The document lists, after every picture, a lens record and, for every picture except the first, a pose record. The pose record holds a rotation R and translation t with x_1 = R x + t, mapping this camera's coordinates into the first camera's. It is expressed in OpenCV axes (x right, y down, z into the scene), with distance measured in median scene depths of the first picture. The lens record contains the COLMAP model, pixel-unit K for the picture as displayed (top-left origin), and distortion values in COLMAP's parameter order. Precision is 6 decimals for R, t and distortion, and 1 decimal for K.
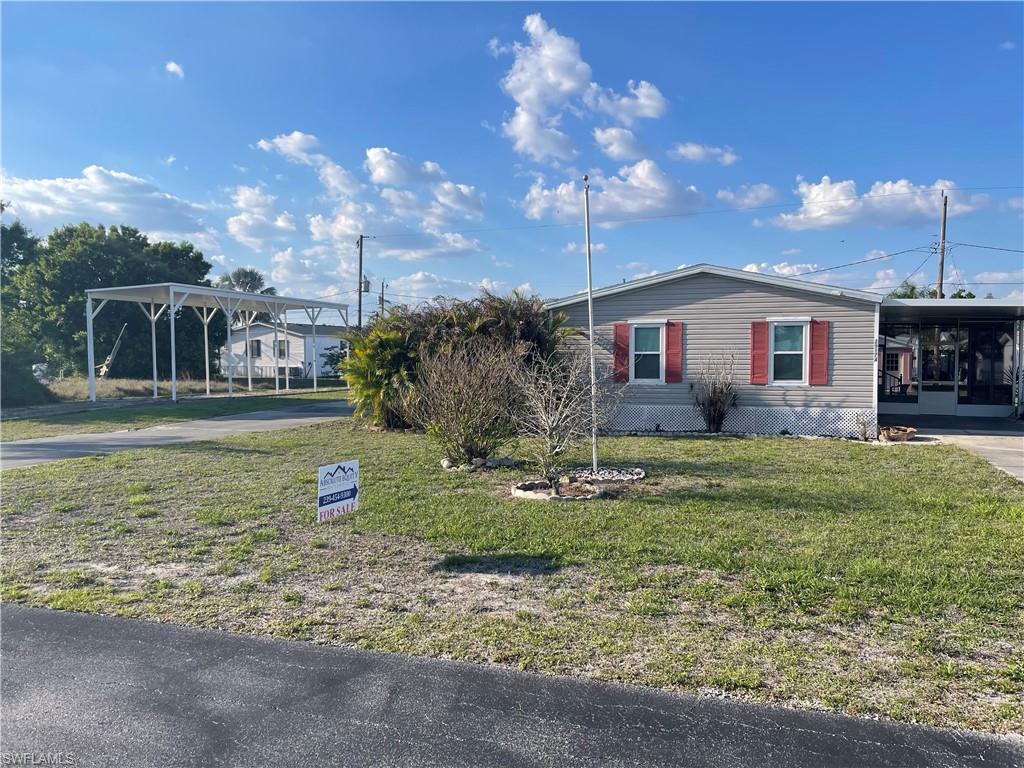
lens RADIAL K [[801.8, 0, 456.0], [0, 801.8, 385.3], [0, 0, 1]] dist [0.069415, -0.151071]
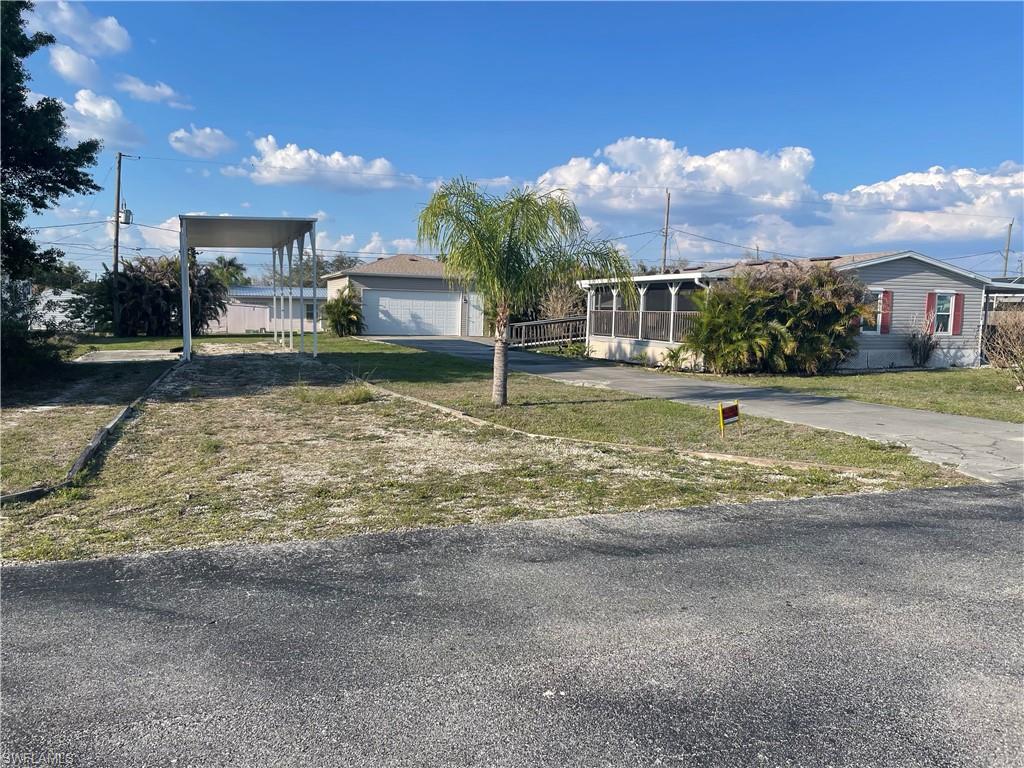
lens RADIAL K [[773.2, 0, 517.3], [0, 773.2, 384.4], [0, 0, 1]] dist [0.093356, -0.130285]
pose [[0.763958, -0.047384, 0.643523, -1.134198], [0.004756, 0.997687, 0.067816, -0.011198], [-0.645248, -0.048748, 0.762416, 0.371686]]
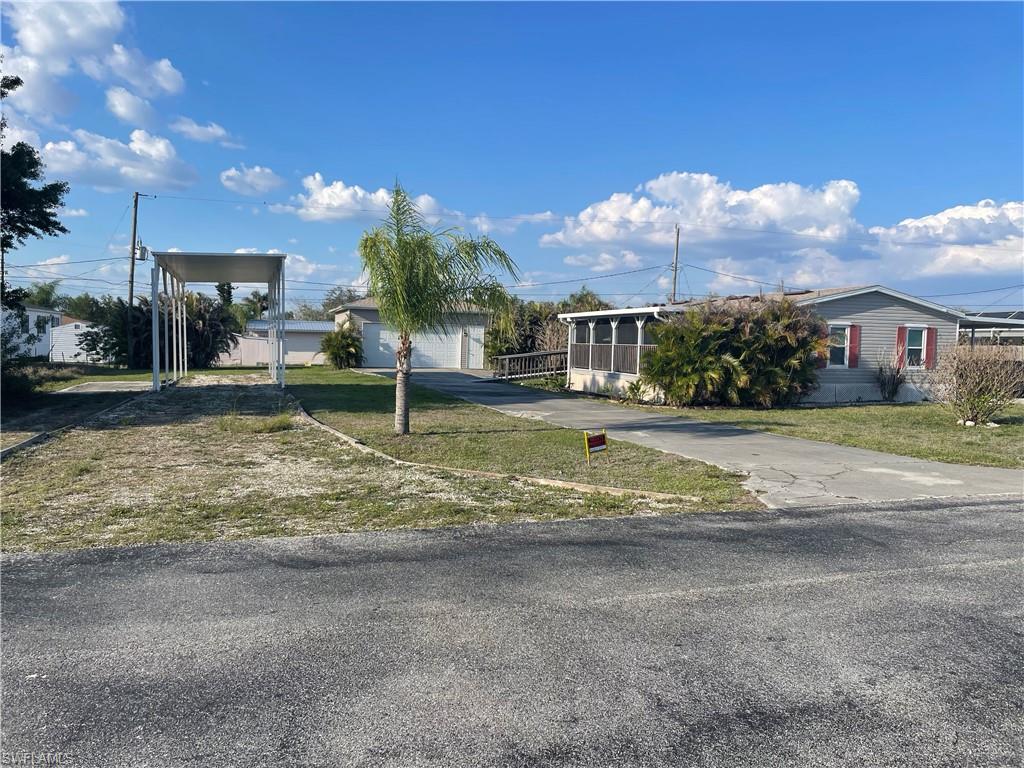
lens RADIAL K [[773.2, 0, 517.3], [0, 773.2, 384.4], [0, 0, 1]] dist [0.093356, -0.130285]
pose [[0.790809, -0.016322, 0.611845, -1.055717], [0.001591, 0.999696, 0.024611, -0.008944], [-0.612060, -0.018489, 0.790595, 0.282365]]
